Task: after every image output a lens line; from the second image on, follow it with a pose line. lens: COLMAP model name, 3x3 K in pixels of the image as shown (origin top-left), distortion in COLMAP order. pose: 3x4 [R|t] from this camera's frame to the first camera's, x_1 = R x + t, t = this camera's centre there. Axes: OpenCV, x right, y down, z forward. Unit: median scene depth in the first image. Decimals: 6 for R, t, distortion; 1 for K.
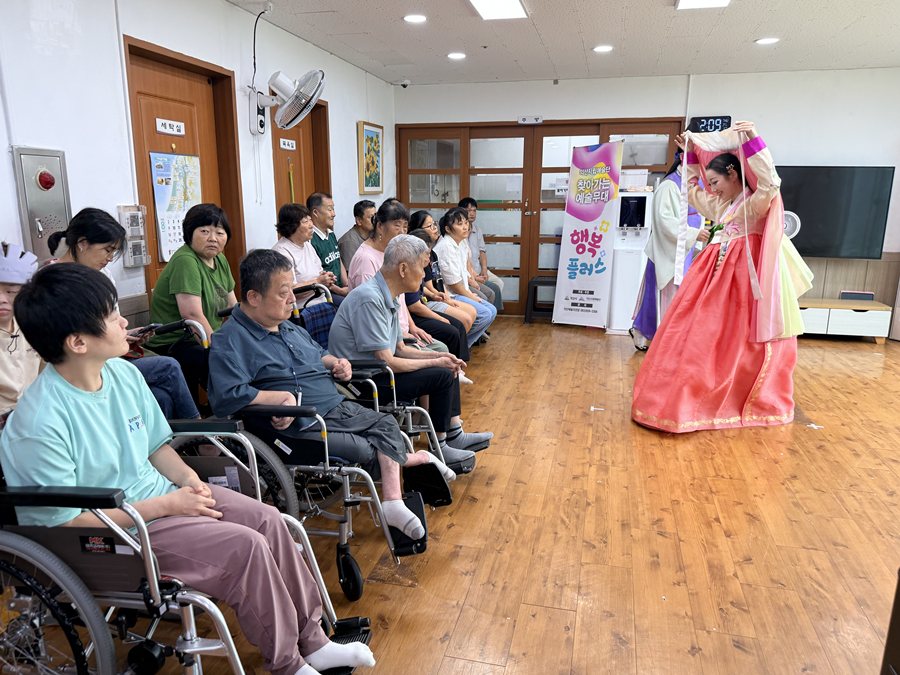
lens RADIAL K [[657.5, 0, 447.9], [0, 657.5, 341.2], [0, 0, 1]] dist [0.030048, -0.033381]
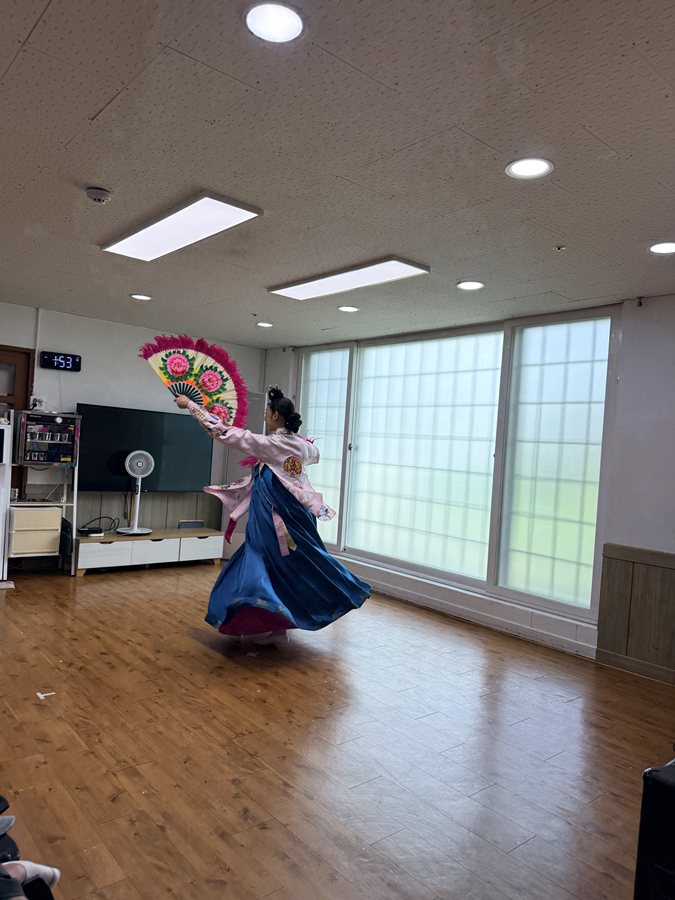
lens RADIAL K [[632.2, 0, 347.1], [0, 632.2, 446.7], [0, 0, 1]] dist [-0.000988, -0.024354]
pose [[0.572003, 0.034233, 0.819537, -0.300709], [0.114944, 0.985925, -0.121409, -0.087903], [-0.812158, 0.163647, 0.560017, 0.338727]]
